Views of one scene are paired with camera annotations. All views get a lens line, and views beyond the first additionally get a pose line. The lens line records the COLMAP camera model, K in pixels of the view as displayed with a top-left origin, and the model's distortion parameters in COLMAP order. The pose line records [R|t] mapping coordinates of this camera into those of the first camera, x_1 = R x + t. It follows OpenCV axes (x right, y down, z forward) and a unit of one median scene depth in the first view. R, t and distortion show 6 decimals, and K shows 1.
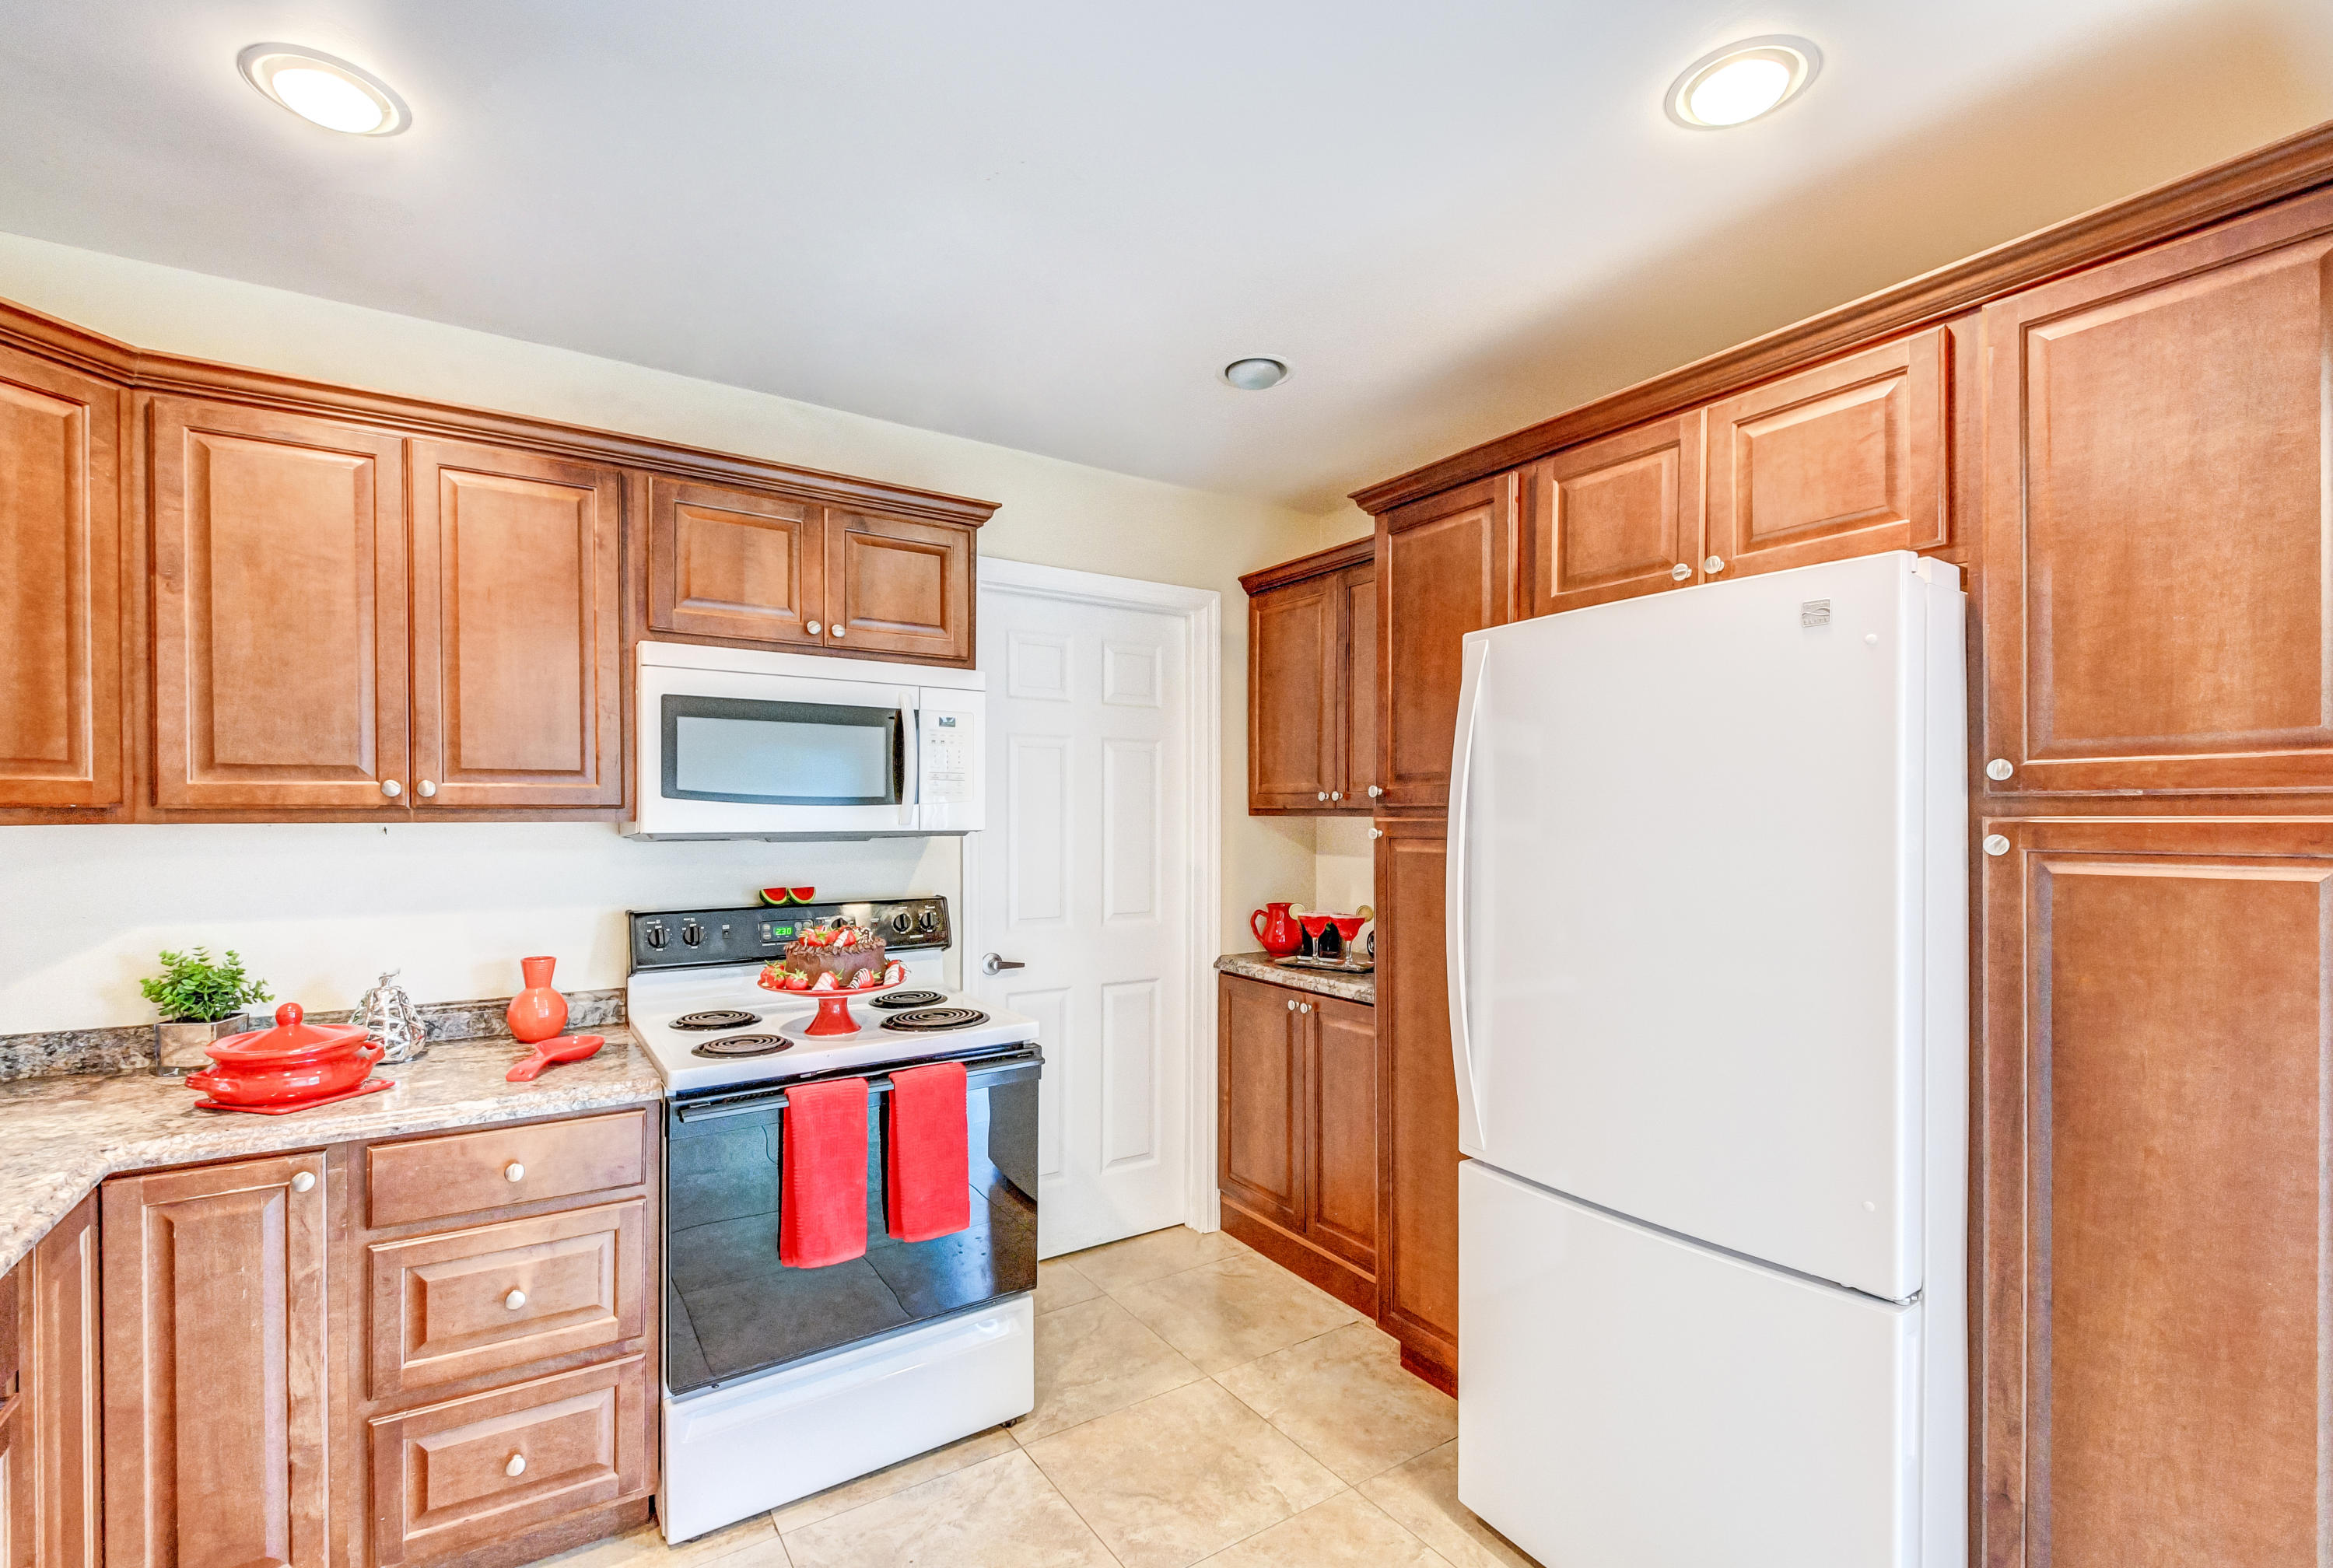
lens RADIAL K [[1005.7, 0, 1171.9], [0, 1005.7, 829.7], [0, 0, 1]] dist [0.035809, -0.023609]
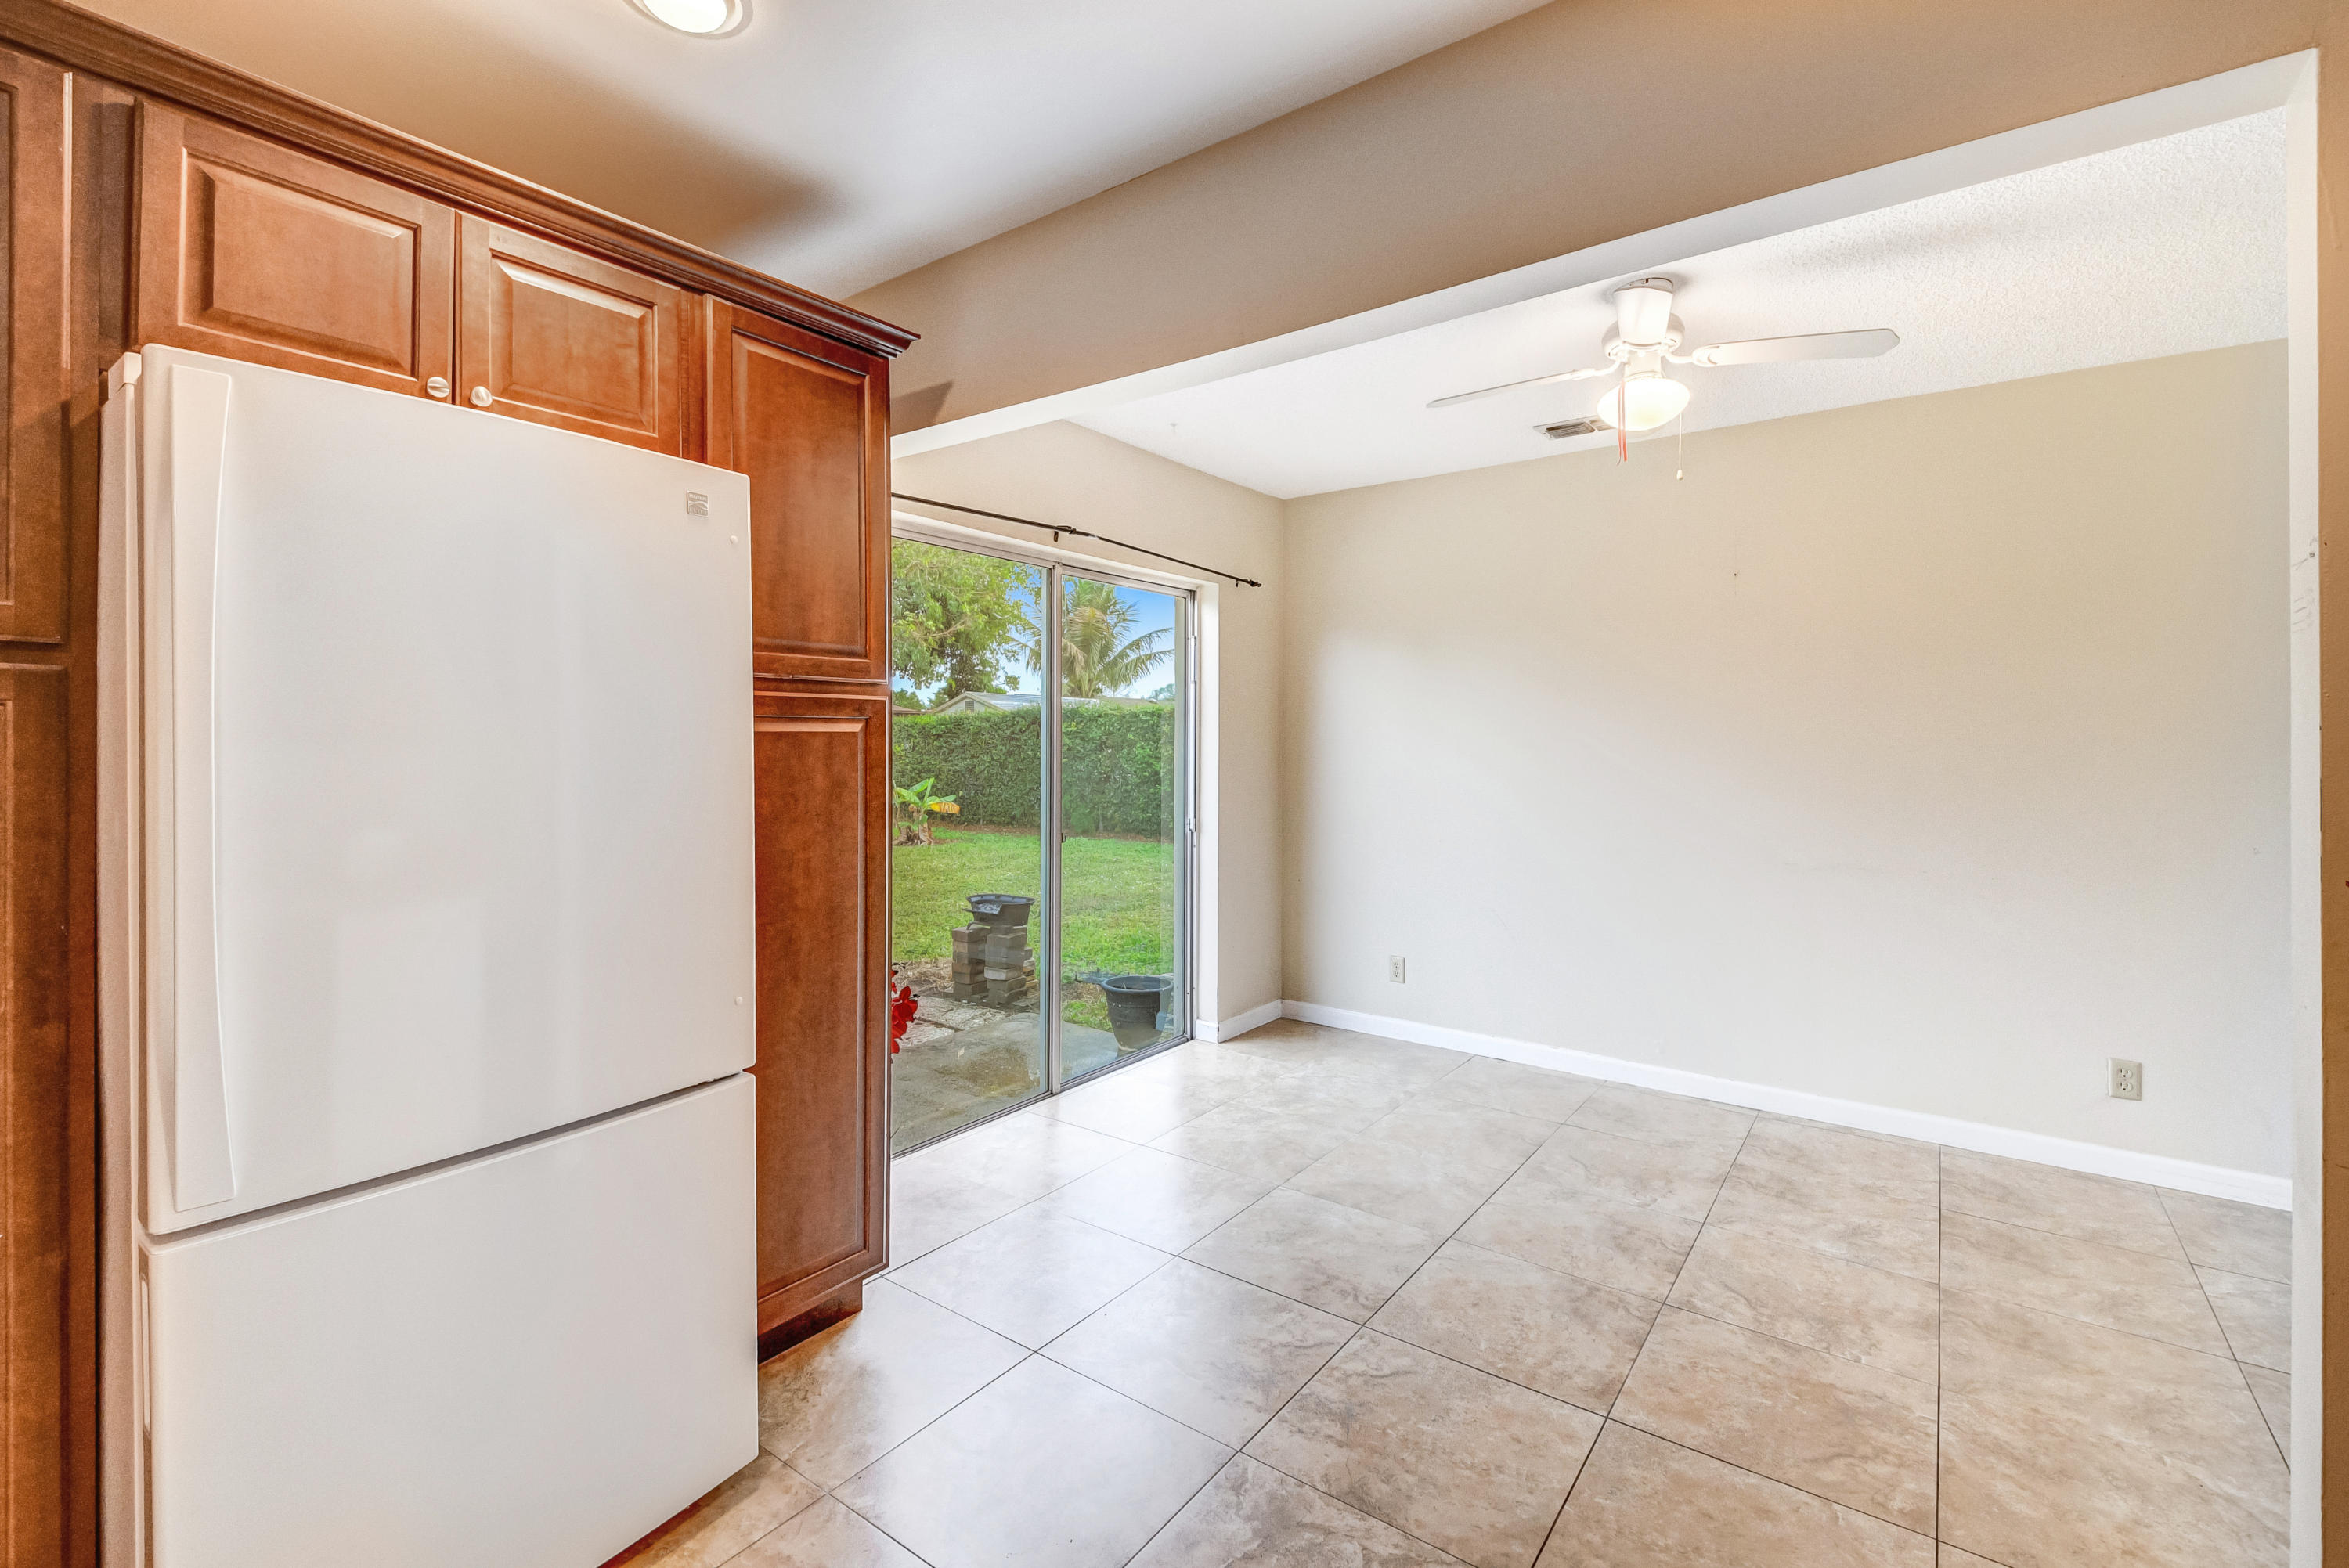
lens RADIAL K [[1023.4, 0, 1171.1], [0, 1023.4, 776.2], [0, 0, 1]] dist [0.047202, -0.034984]
pose [[-0.345620, -0.038659, 0.937578, -0.502082], [0.010261, 0.998936, 0.044971, 0.034114], [-0.938319, 0.025163, -0.344855, 0.696671]]
